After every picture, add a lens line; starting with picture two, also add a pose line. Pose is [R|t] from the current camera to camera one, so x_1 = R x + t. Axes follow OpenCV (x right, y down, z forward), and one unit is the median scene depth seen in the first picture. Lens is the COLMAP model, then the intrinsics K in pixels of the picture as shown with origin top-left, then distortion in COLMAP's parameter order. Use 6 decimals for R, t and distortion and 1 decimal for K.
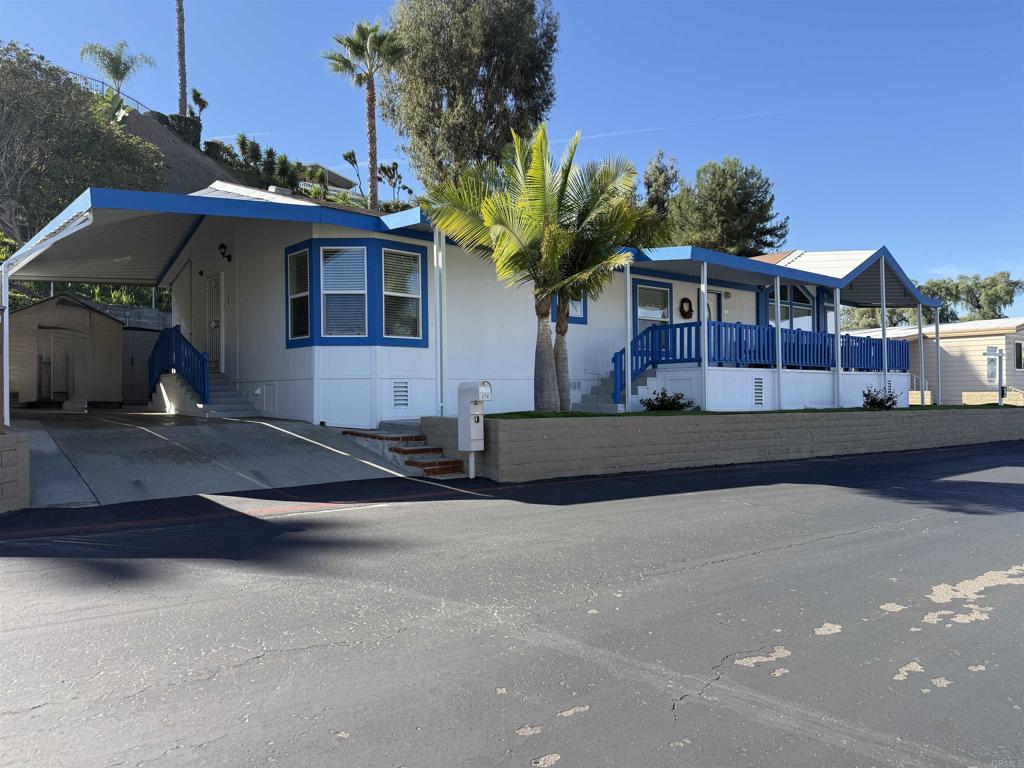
lens RADIAL K [[726.3, 0, 512.0], [0, 726.3, 384.0], [0, 0, 1]] dist [0.058536, -0.075397]
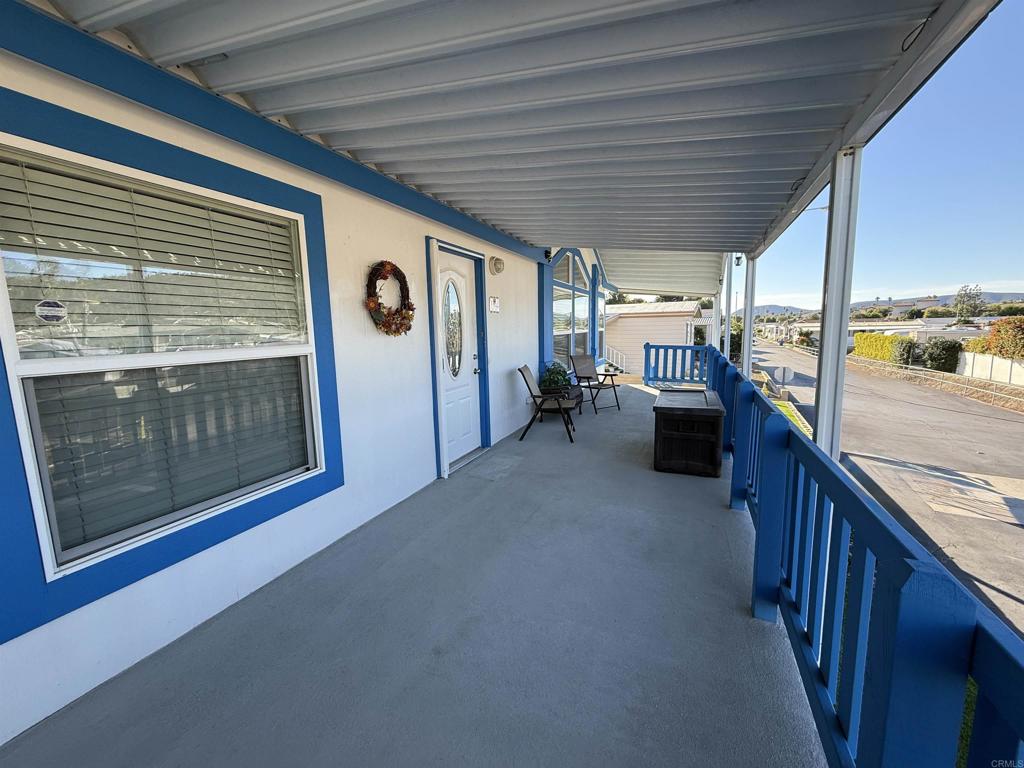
lens RADIAL K [[407.2, 0, 508.4], [0, 407.2, 381.7], [0, 0, 1]] dist [-0.000994, -0.000057]
pose [[0.907359, -0.068166, 0.414793, 0.226070], [0.011809, 0.990508, 0.136944, -0.098718], [-0.420191, -0.119359, 0.899551, 0.881356]]
